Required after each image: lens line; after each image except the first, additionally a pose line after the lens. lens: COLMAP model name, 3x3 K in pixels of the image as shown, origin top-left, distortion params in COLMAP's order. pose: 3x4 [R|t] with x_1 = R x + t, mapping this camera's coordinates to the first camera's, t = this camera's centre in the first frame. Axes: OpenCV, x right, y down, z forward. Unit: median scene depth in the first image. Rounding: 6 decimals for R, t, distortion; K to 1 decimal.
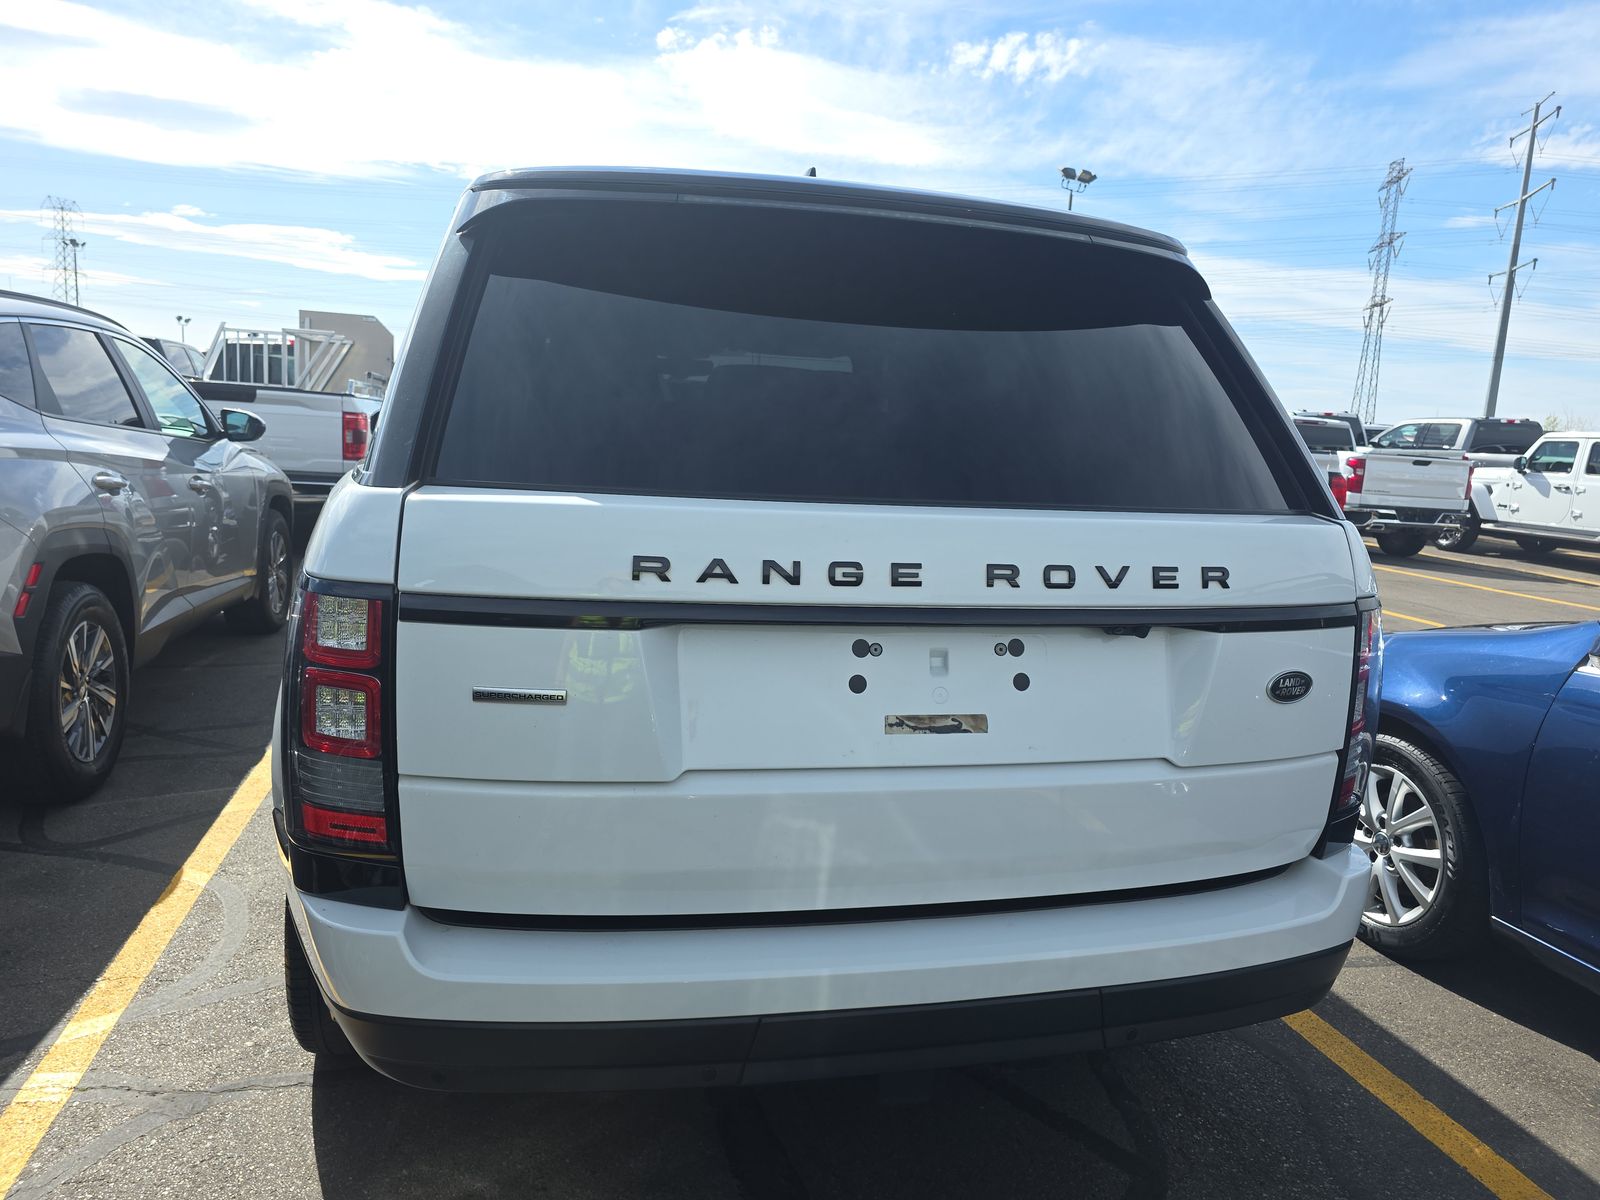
lens RADIAL K [[1065.1, 0, 800.0], [0, 1065.1, 600.0], [0, 0, 1]] dist [0.086267, -0.064525]
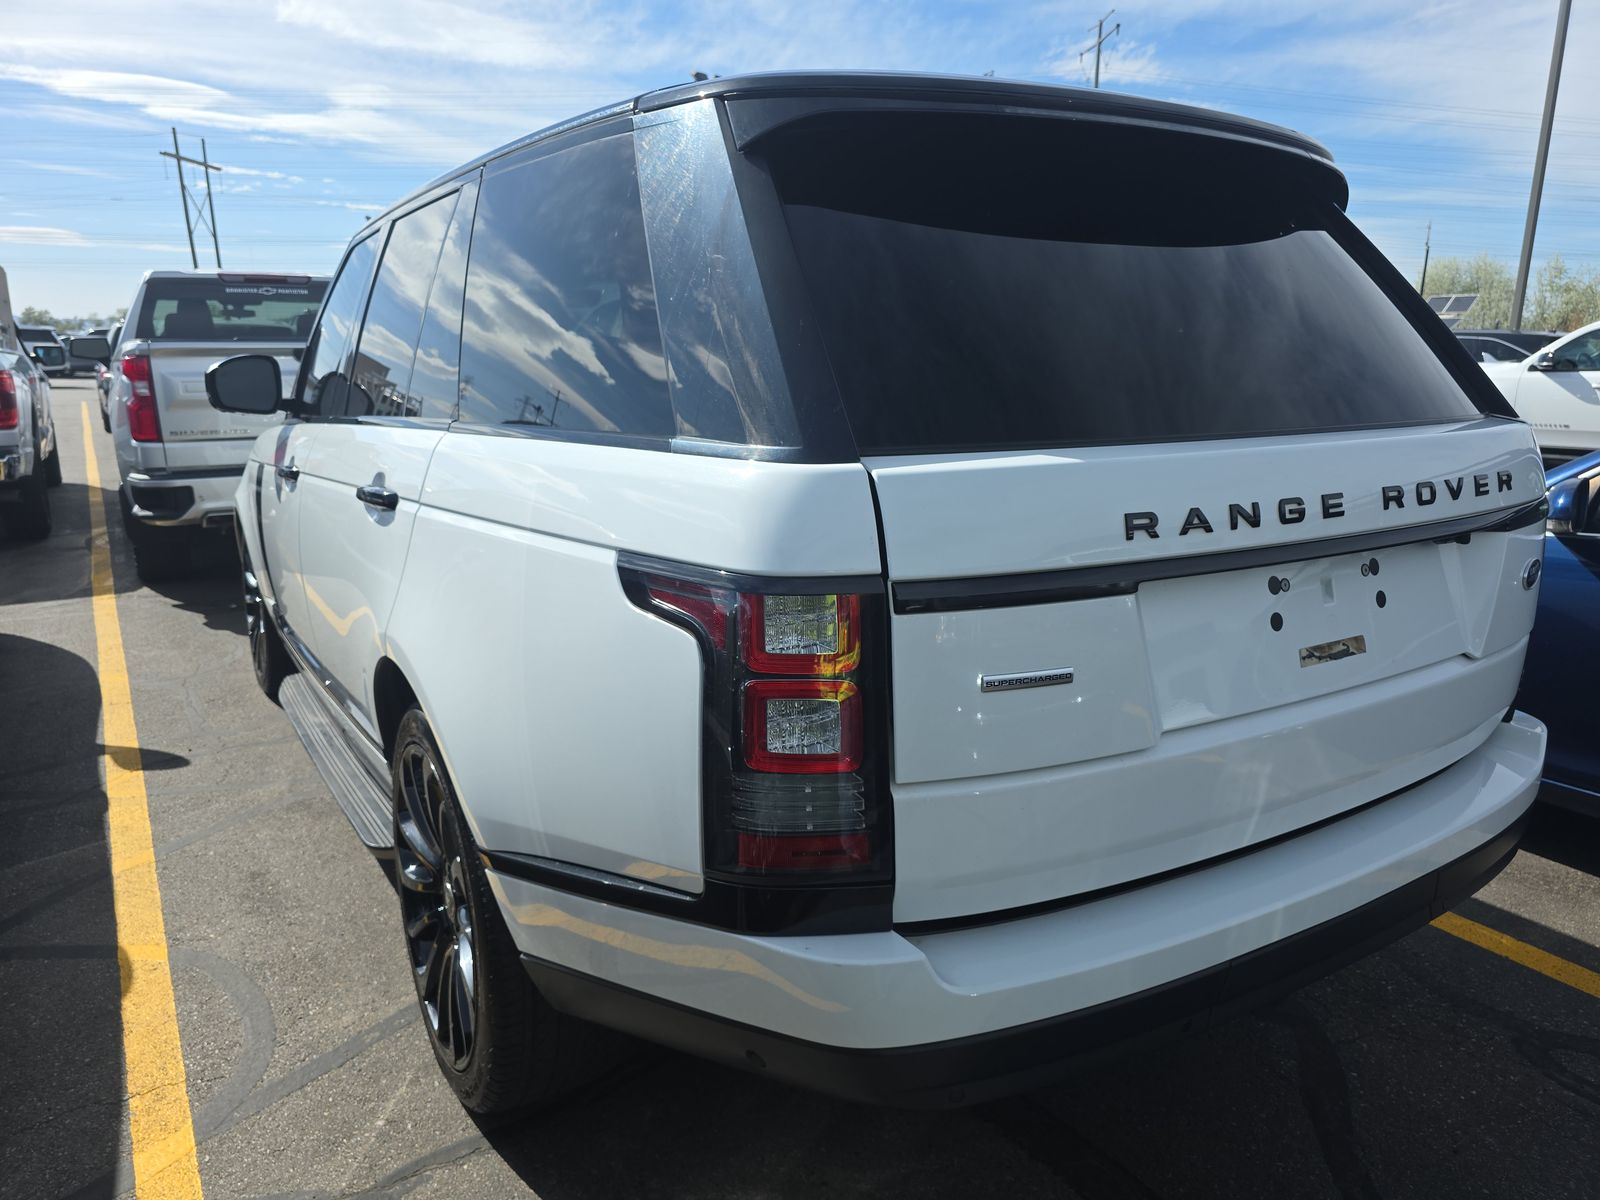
lens RADIAL K [[1080.5, 0, 796.1], [0, 1080.5, 617.8], [0, 0, 1]] dist [0.073876, -0.060954]
pose [[0.947739, -0.123614, 0.294126, -0.658419], [0.097834, 0.990078, 0.100865, -0.069390], [-0.303676, -0.066818, 0.950429, 0.172510]]
